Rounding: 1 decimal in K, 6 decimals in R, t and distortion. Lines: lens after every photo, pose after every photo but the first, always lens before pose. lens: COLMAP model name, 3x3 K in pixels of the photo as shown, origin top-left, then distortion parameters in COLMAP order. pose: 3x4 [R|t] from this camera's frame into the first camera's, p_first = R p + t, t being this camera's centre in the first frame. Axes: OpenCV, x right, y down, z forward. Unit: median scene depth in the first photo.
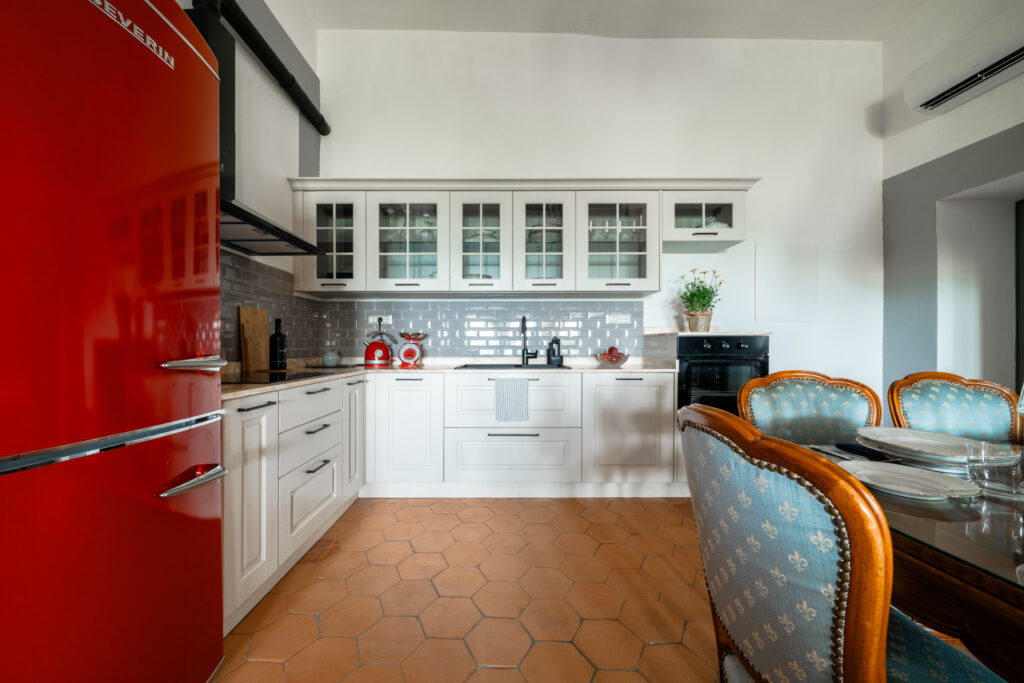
lens RADIAL K [[376.0, 0, 512.0], [0, 376.0, 341.5], [0, 0, 1]] dist [-0.000279, -0.000034]
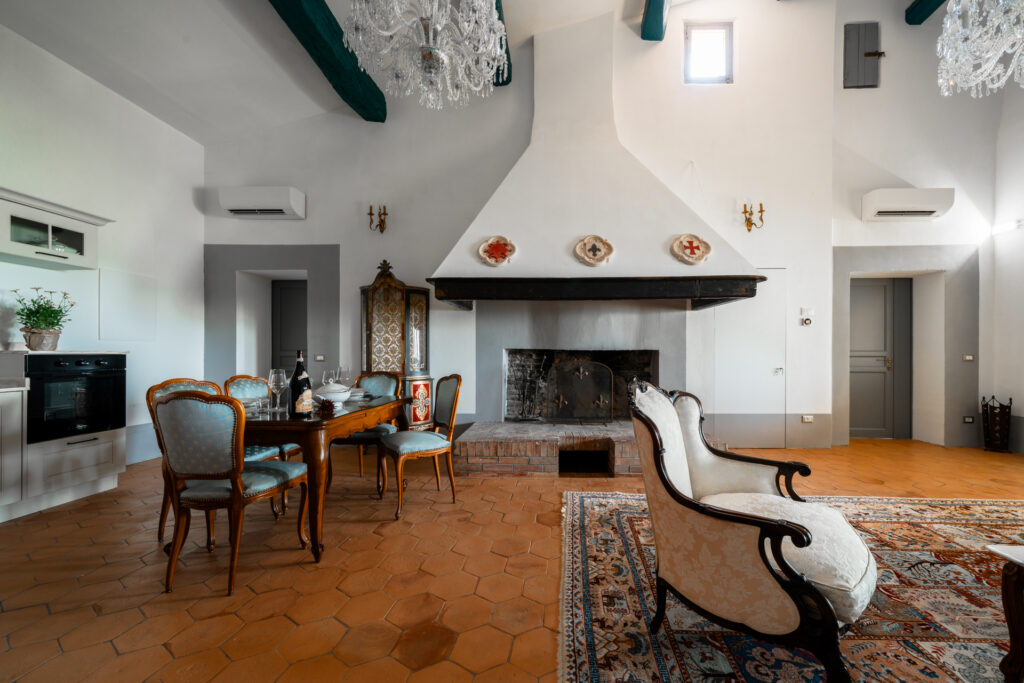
lens RADIAL K [[387.1, 0, 538.4], [0, 387.1, 357.3], [0, 0, 1]] dist [-0.000545, -0.000163]
pose [[0.042829, -0.009851, 0.999034, -0.495144], [-0.008773, 0.999909, 0.010236, -0.027801], [-0.999044, -0.009203, 0.042739, -0.385367]]
